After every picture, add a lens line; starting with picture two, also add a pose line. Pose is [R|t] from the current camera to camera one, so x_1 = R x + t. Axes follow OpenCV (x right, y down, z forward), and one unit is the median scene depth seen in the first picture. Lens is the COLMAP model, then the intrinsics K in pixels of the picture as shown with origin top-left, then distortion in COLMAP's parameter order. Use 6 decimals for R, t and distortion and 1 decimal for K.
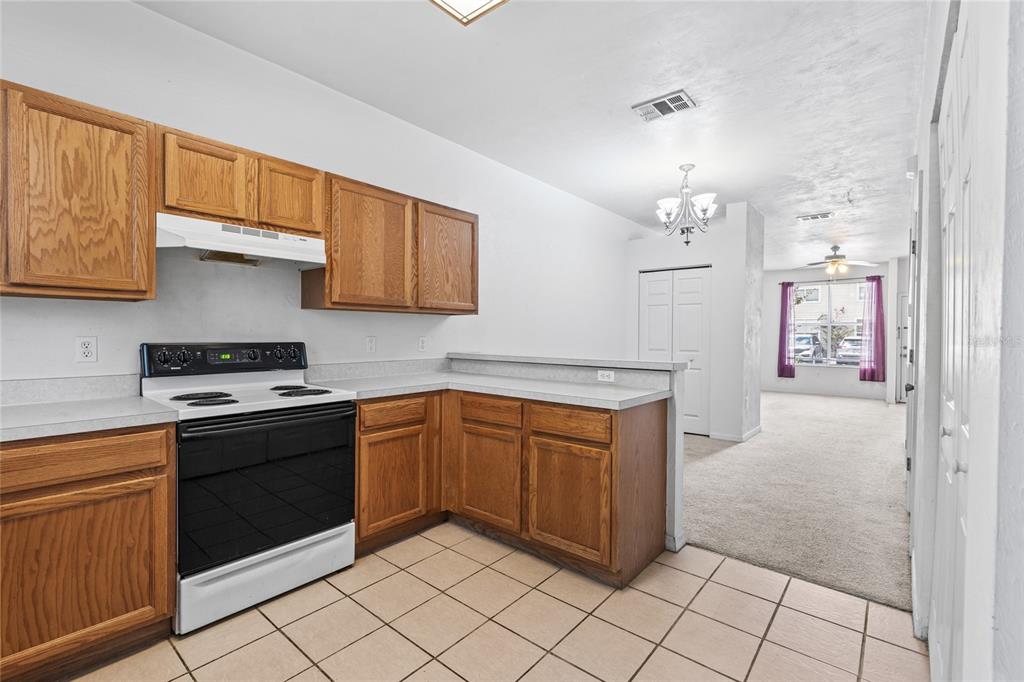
lens RADIAL K [[456.7, 0, 512.0], [0, 456.7, 341.0], [0, 0, 1]] dist [0.000483, 0.000021]
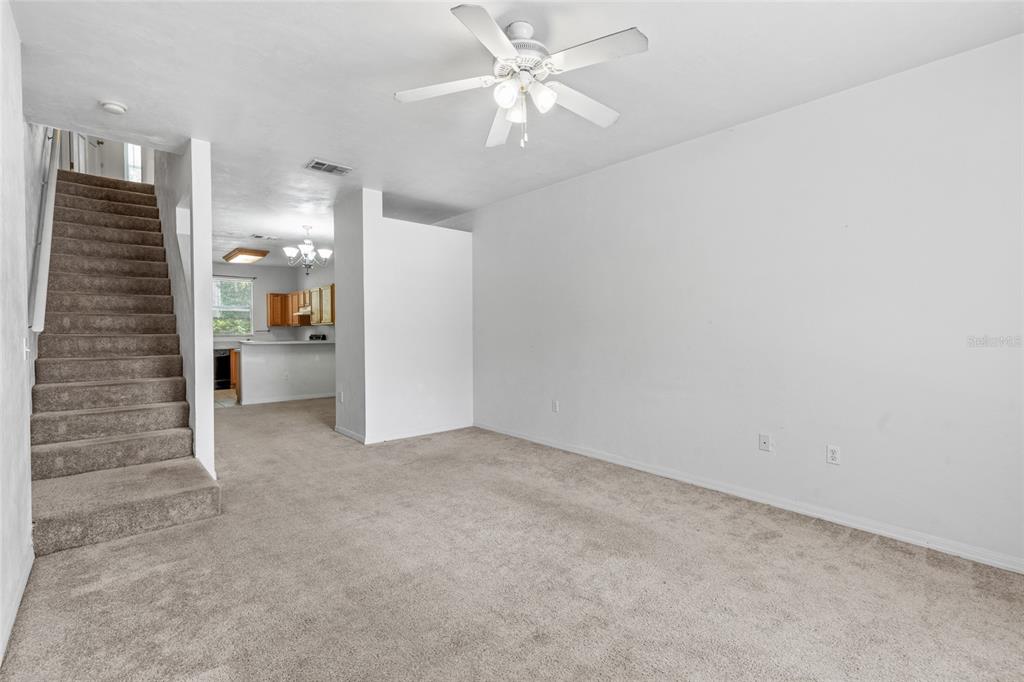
lens RADIAL K [[456.7, 0, 512.0], [0, 456.7, 341.0], [0, 0, 1]] dist [0.000483, 0.000021]
pose [[-0.137203, 0.006837, -0.990519, 1.772637], [-0.020060, 0.999752, 0.009679, -0.006744], [0.990340, 0.021197, -0.137032, 1.824320]]
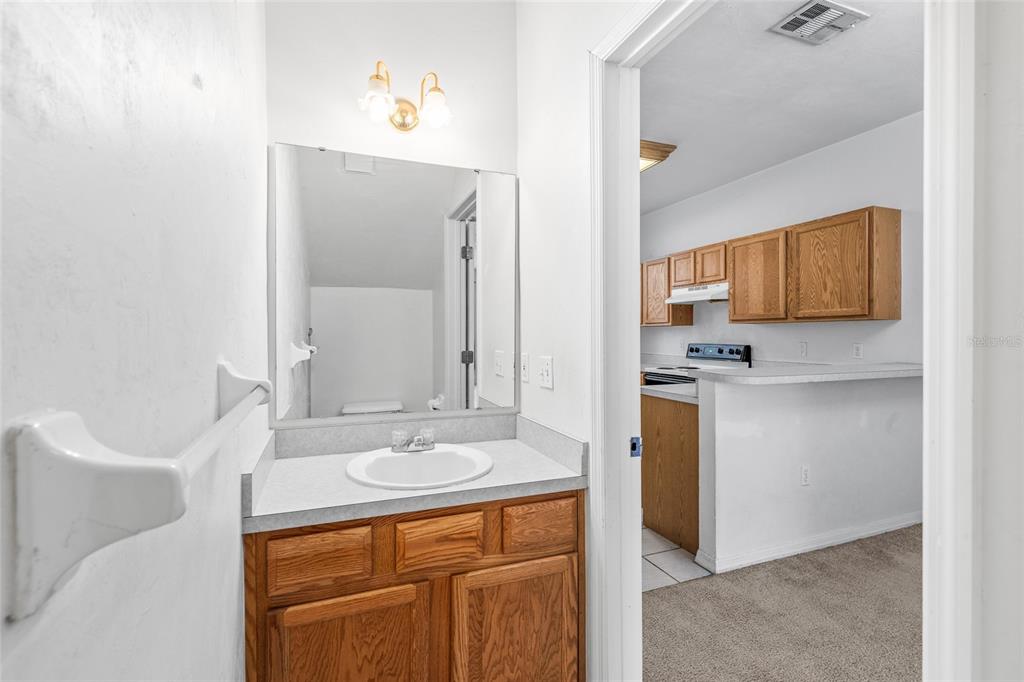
lens RADIAL K [[467.5, 0, 512.0], [0, 467.5, 341.0], [0, 0, 1]] dist [0.000799, 0.000188]
pose [[-0.474786, 0.002626, -0.880097, 0.829252], [-0.022130, 0.999644, 0.014921, -0.011193], [0.879823, 0.026560, -0.474559, 0.648704]]
